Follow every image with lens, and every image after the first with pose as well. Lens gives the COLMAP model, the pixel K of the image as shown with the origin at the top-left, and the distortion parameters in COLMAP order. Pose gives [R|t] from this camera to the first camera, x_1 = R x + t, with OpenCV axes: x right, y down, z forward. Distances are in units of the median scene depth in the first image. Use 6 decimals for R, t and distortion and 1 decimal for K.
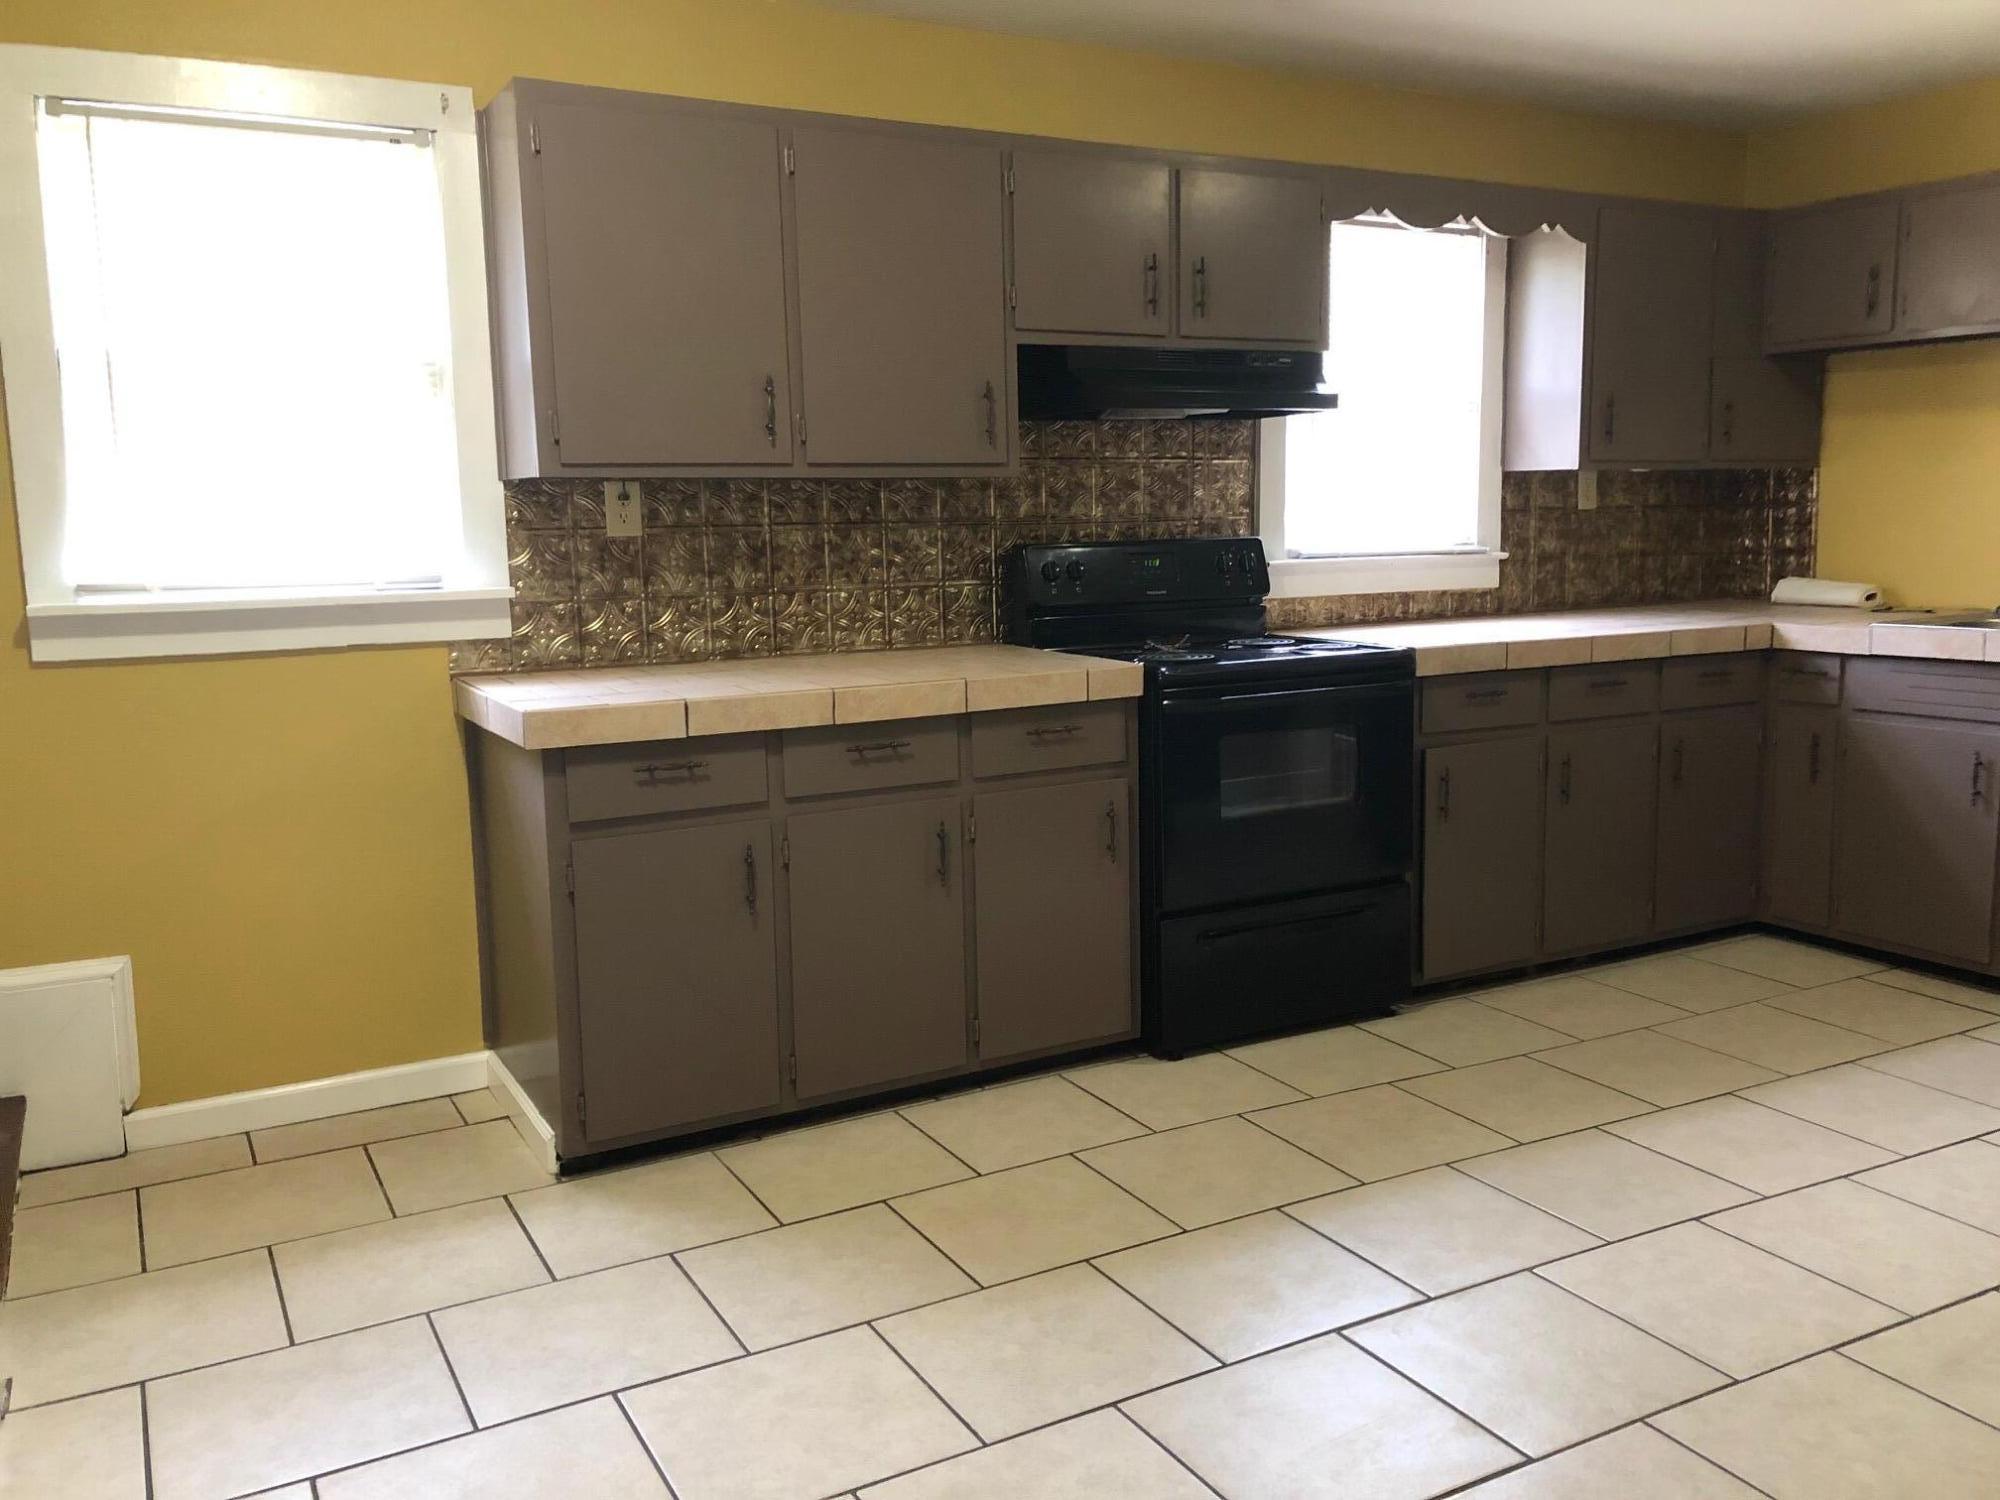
lens RADIAL K [[1634.4, 0, 1000.0], [0, 1634.4, 750.0], [0, 0, 1]] dist [0.006697, -0.003458]
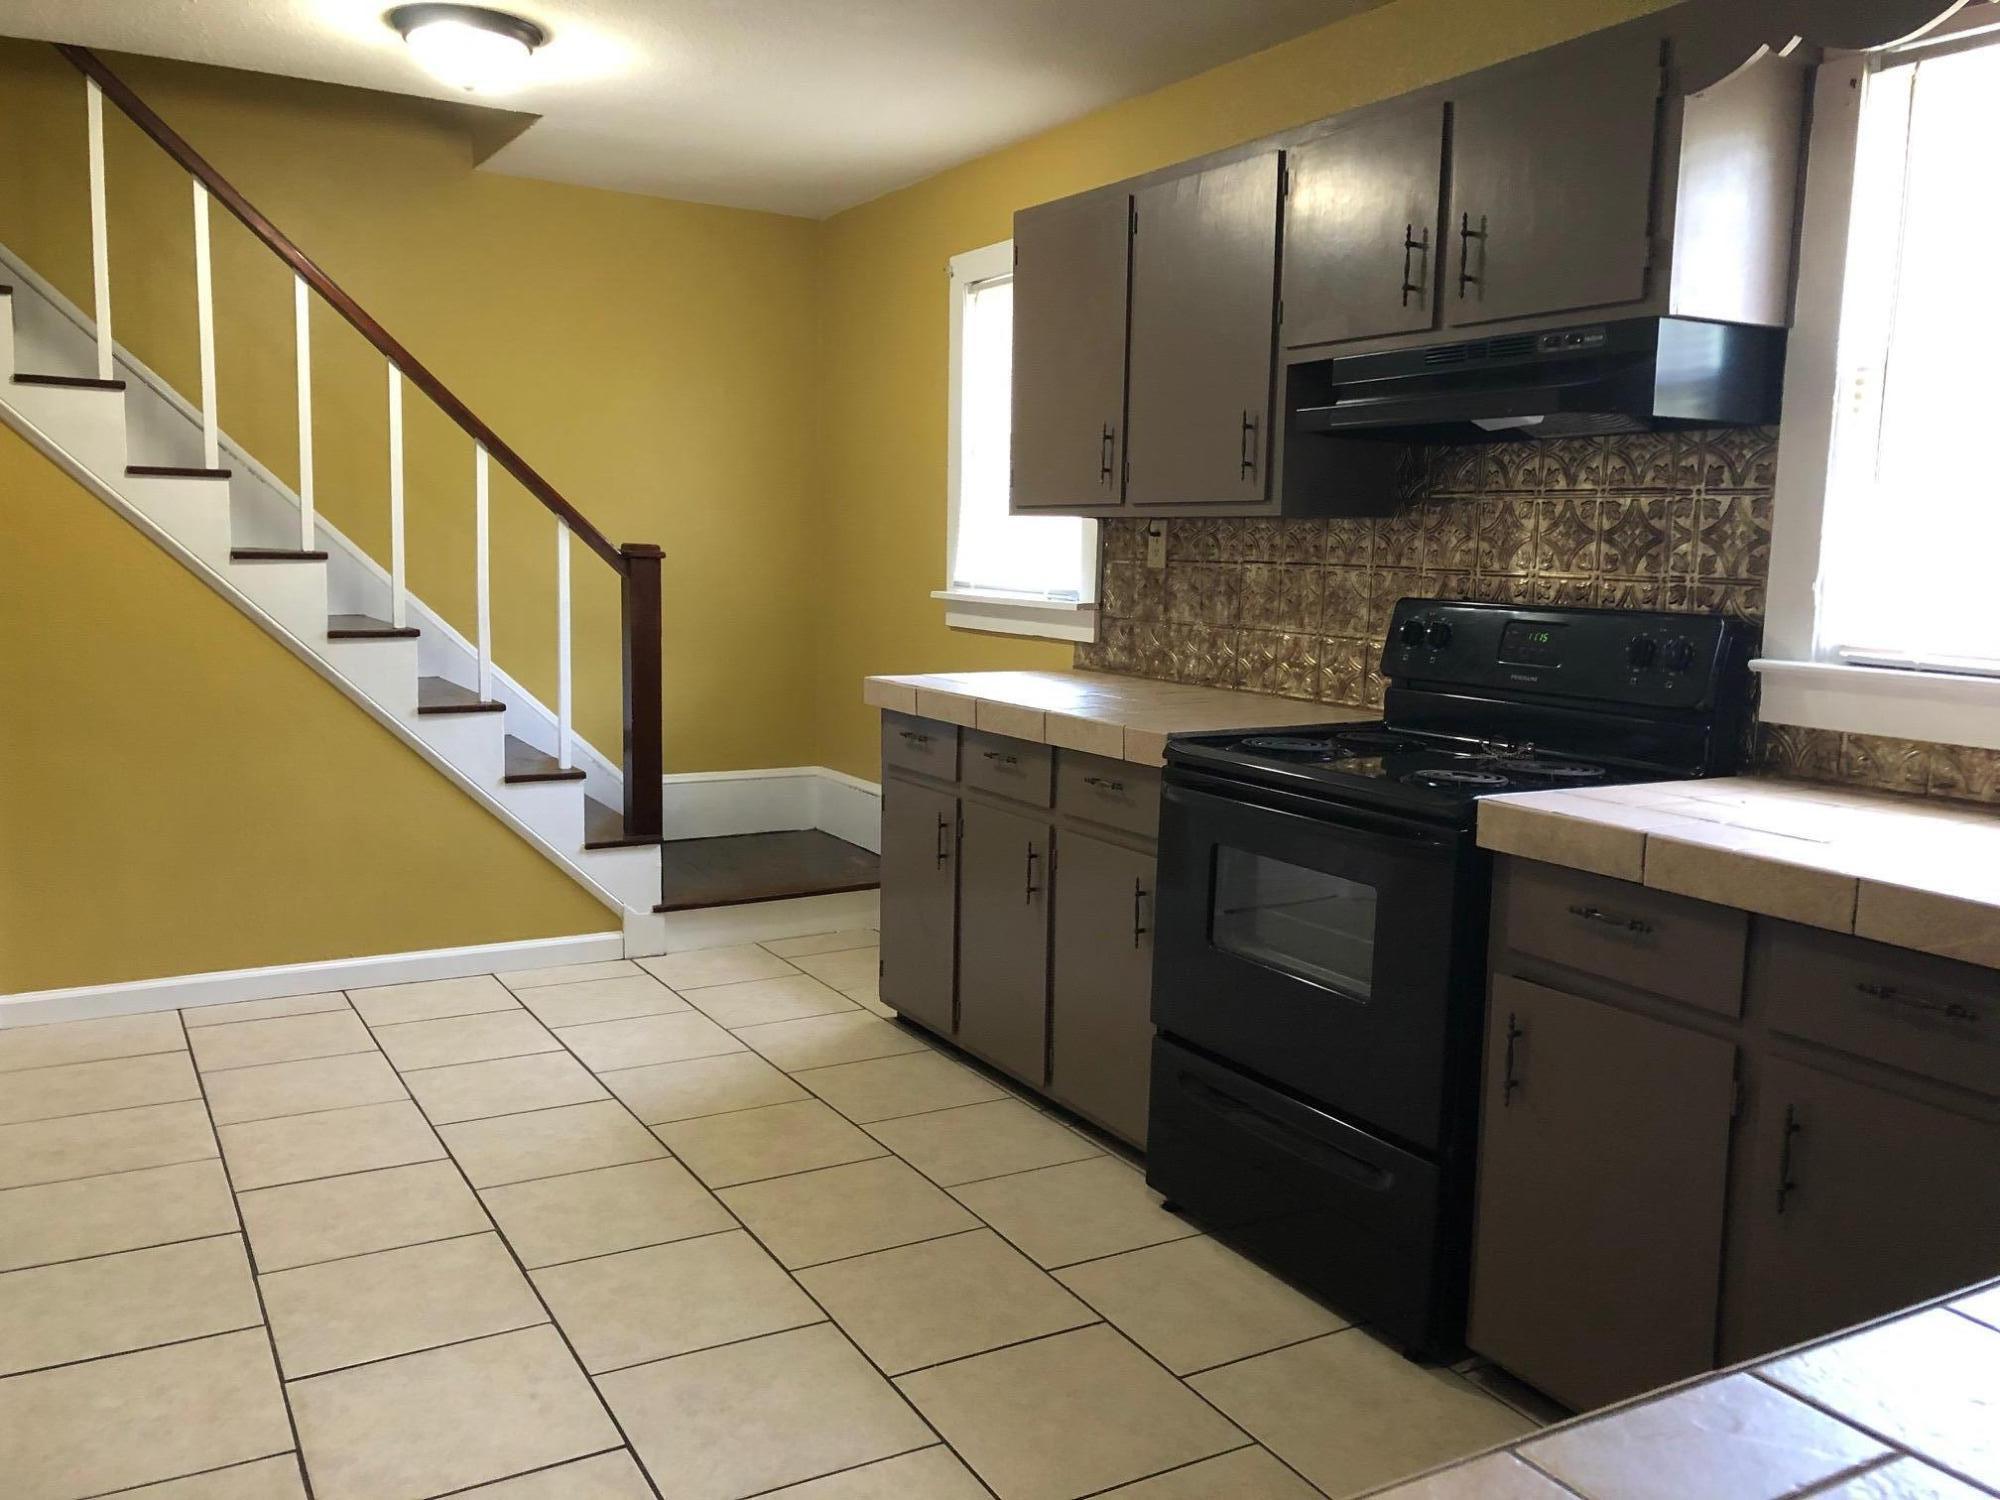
lens RADIAL K [[1627.6, 0, 994.9], [0, 1627.6, 727.3], [0, 0, 1]] dist [0.055481, -0.049053]
pose [[0.019073, 0.132871, -0.990950, 0.816525], [-0.161581, 0.978511, 0.128093, -0.131312], [0.986675, 0.157676, 0.040132, 0.755268]]
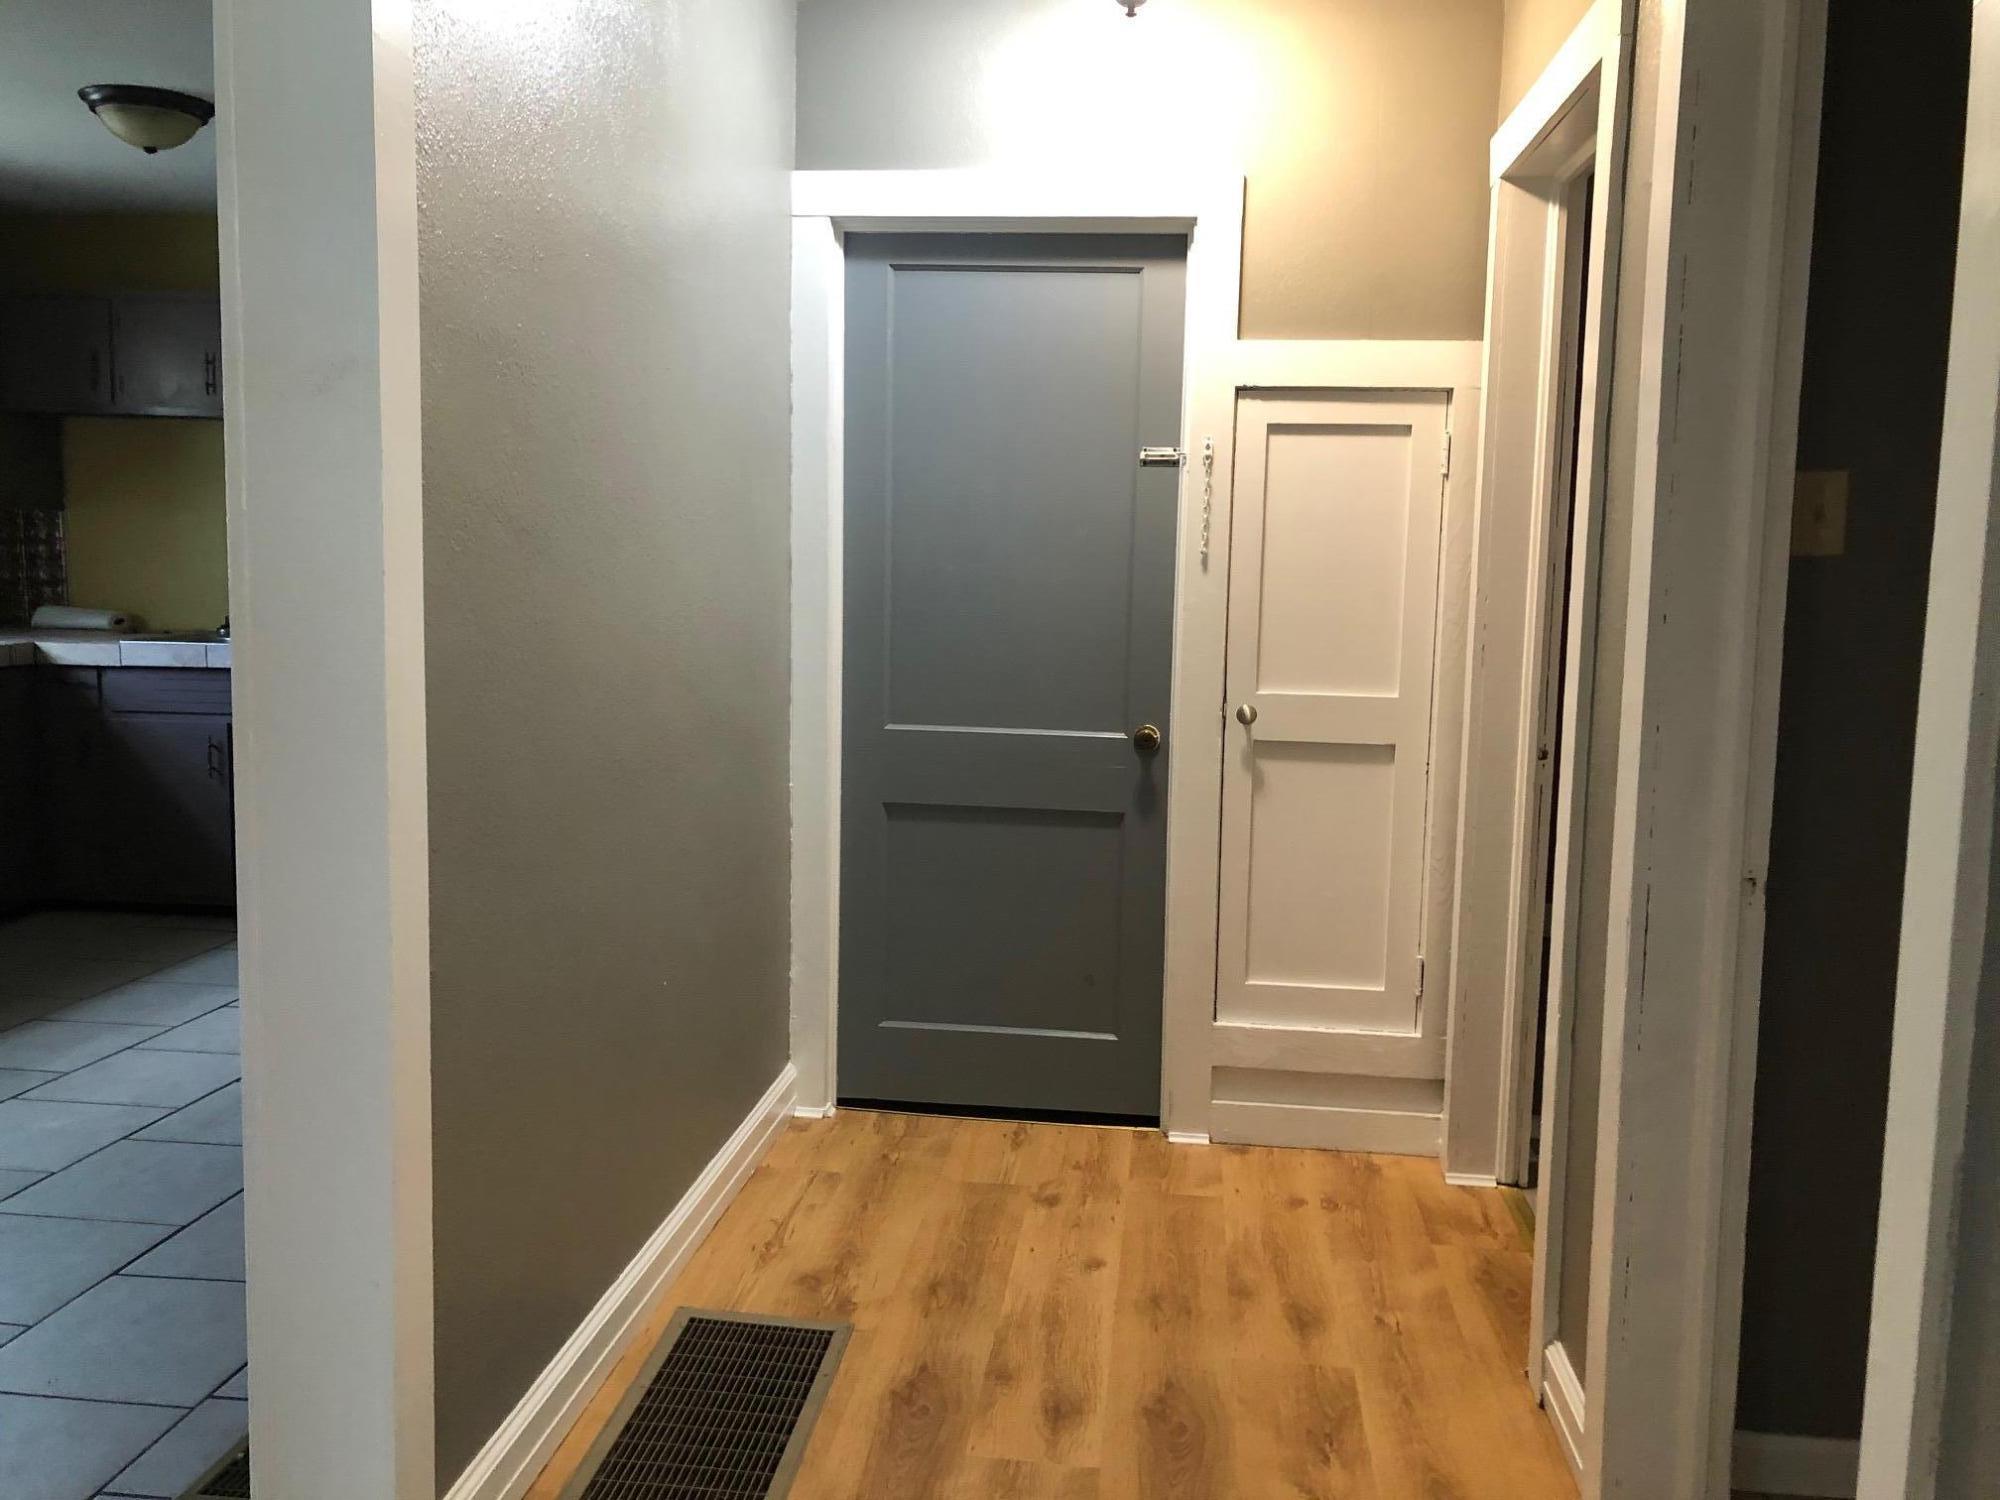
lens RADIAL K [[1627.6, 0, 994.9], [0, 1627.6, 727.3], [0, 0, 1]] dist [0.055481, -0.049053]
pose [[0.567136, -0.067197, 0.820878, -0.128912], [0.084812, 0.996133, 0.022948, 0.016662], [-0.819246, 0.056606, 0.570642, -0.269591]]
